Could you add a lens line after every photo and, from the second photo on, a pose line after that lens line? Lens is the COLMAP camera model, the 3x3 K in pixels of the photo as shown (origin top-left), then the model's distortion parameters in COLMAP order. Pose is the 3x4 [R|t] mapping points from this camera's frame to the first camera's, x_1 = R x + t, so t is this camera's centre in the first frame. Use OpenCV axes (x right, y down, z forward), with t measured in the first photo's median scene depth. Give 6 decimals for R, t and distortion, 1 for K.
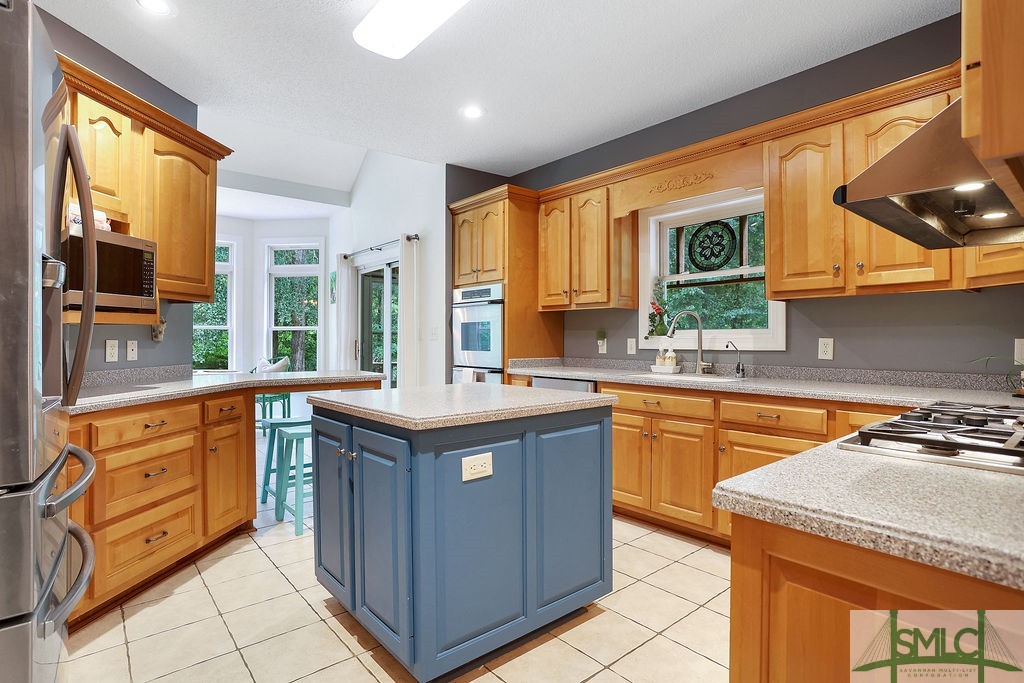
lens RADIAL K [[520.5, 0, 509.9], [0, 520.5, 340.1], [0, 0, 1]] dist [-0.025478, 0.001147]
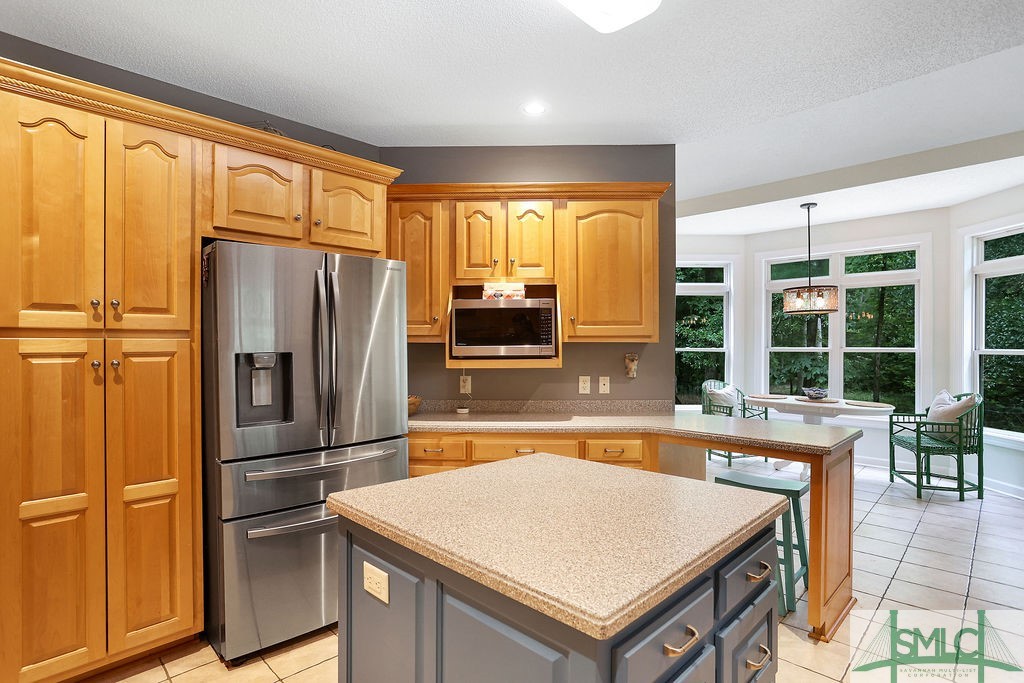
lens RADIAL K [[520.5, 0, 509.9], [0, 520.5, 340.1], [0, 0, 1]] dist [-0.025478, 0.001147]
pose [[0.081377, -0.013991, -0.996585, 0.453524], [0.000667, 0.999902, -0.013983, -0.068445], [0.996683, 0.000473, 0.081378, 0.707538]]
